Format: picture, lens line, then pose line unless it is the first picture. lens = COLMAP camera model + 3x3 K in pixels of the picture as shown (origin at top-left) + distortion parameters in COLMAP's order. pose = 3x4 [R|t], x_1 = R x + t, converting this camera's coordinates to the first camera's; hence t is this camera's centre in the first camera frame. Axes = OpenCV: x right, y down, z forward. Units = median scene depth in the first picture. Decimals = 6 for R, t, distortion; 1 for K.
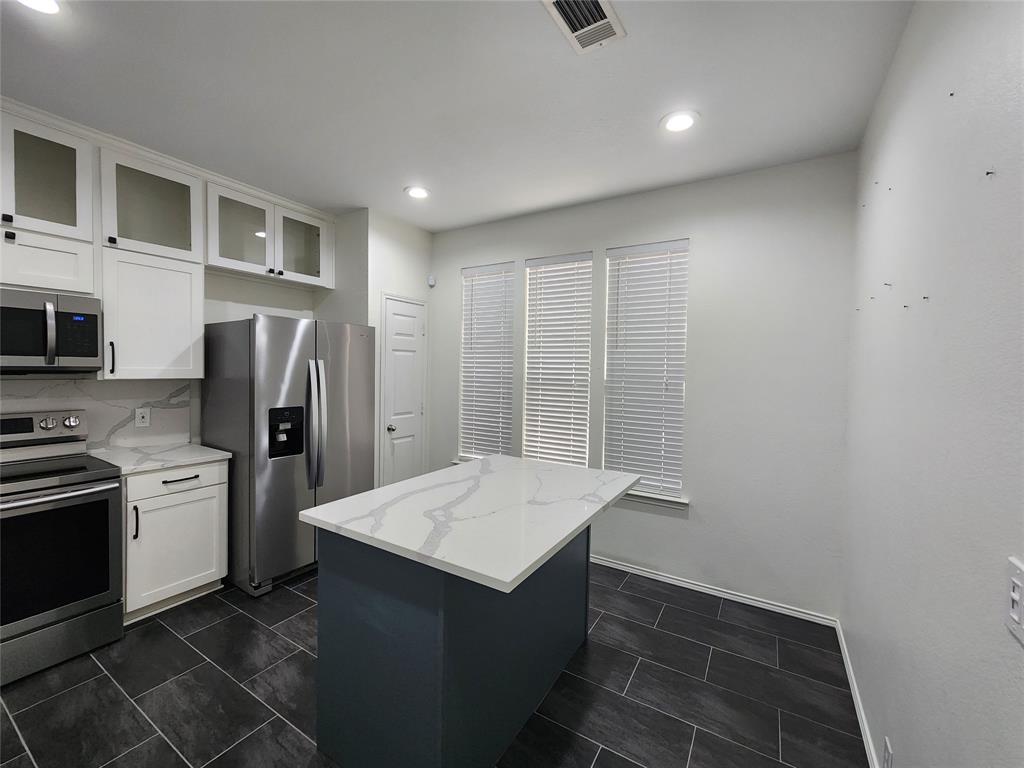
lens RADIAL K [[426.1, 0, 508.8], [0, 426.1, 382.8], [0, 0, 1]] dist [-0.000176, -0.002009]
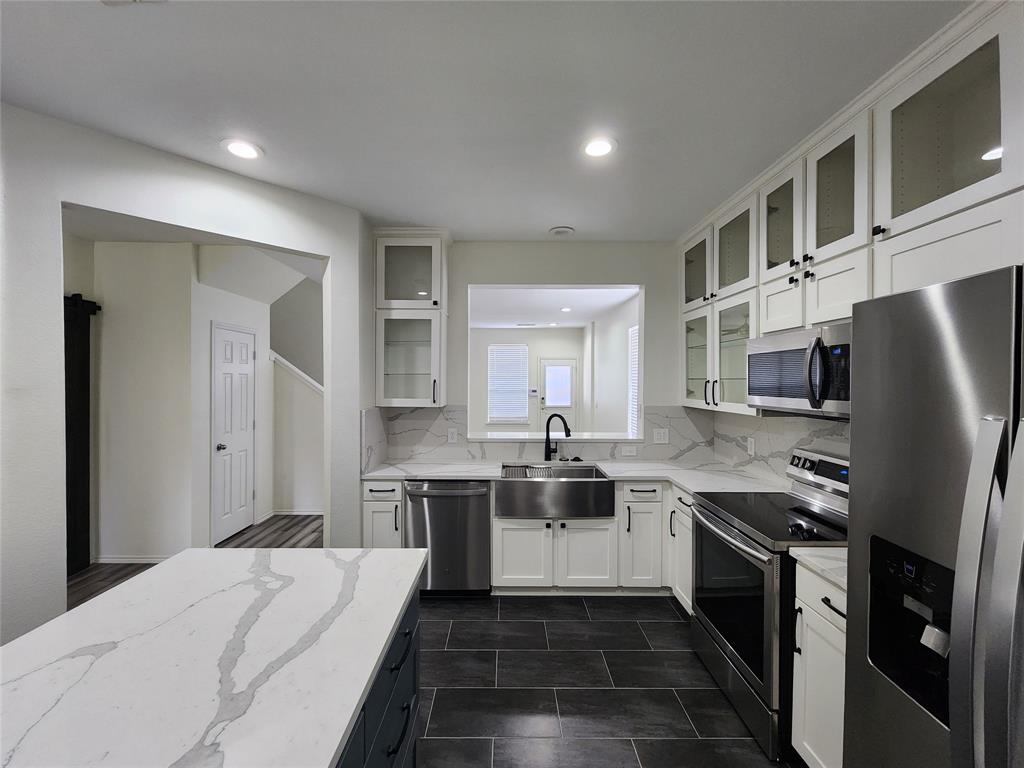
lens RADIAL K [[426.1, 0, 510.0], [0, 426.1, 383.7], [0, 0, 1]] dist [-0.000176, -0.002009]
pose [[-0.851226, -0.018962, -0.524456, -0.068152], [-0.039527, 0.998825, 0.028042, -0.077631], [0.523308, 0.044601, -0.850976, 1.170890]]
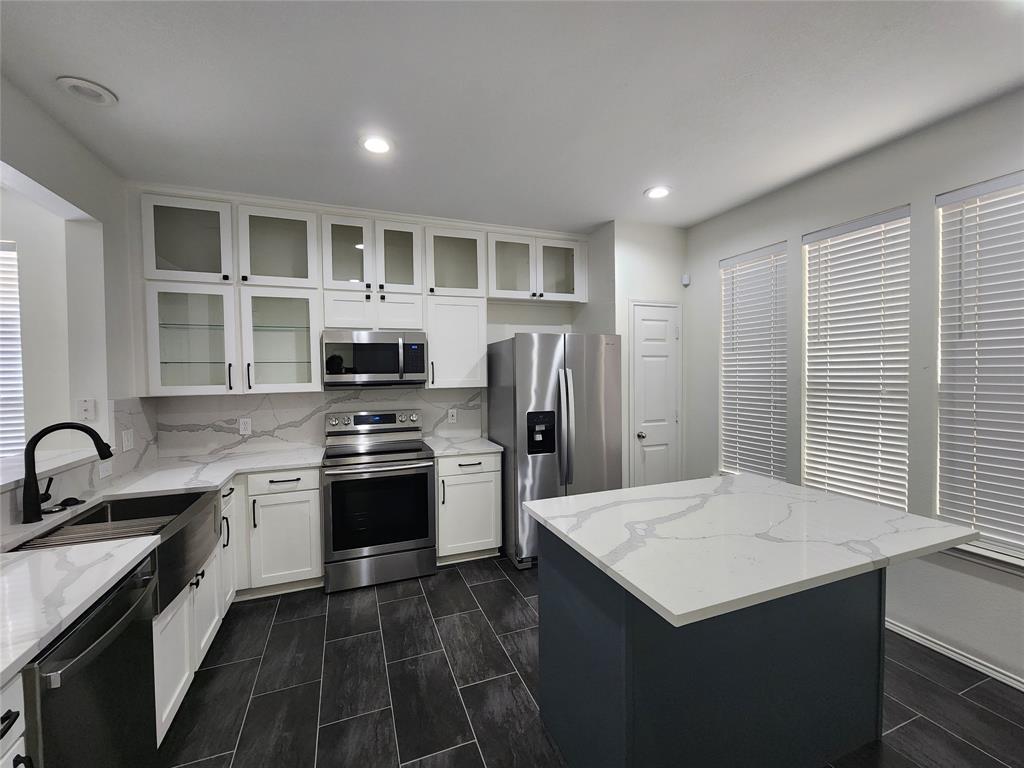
lens RADIAL K [[426.1, 0, 504.3], [0, 426.1, 385.1], [0, 0, 1]] dist [-0.000176, -0.002009]
pose [[0.789236, -0.010332, -0.614004, 0.113563], [0.006778, 0.999944, -0.008113, -0.005274], [0.614053, 0.002241, 0.789261, 0.027629]]
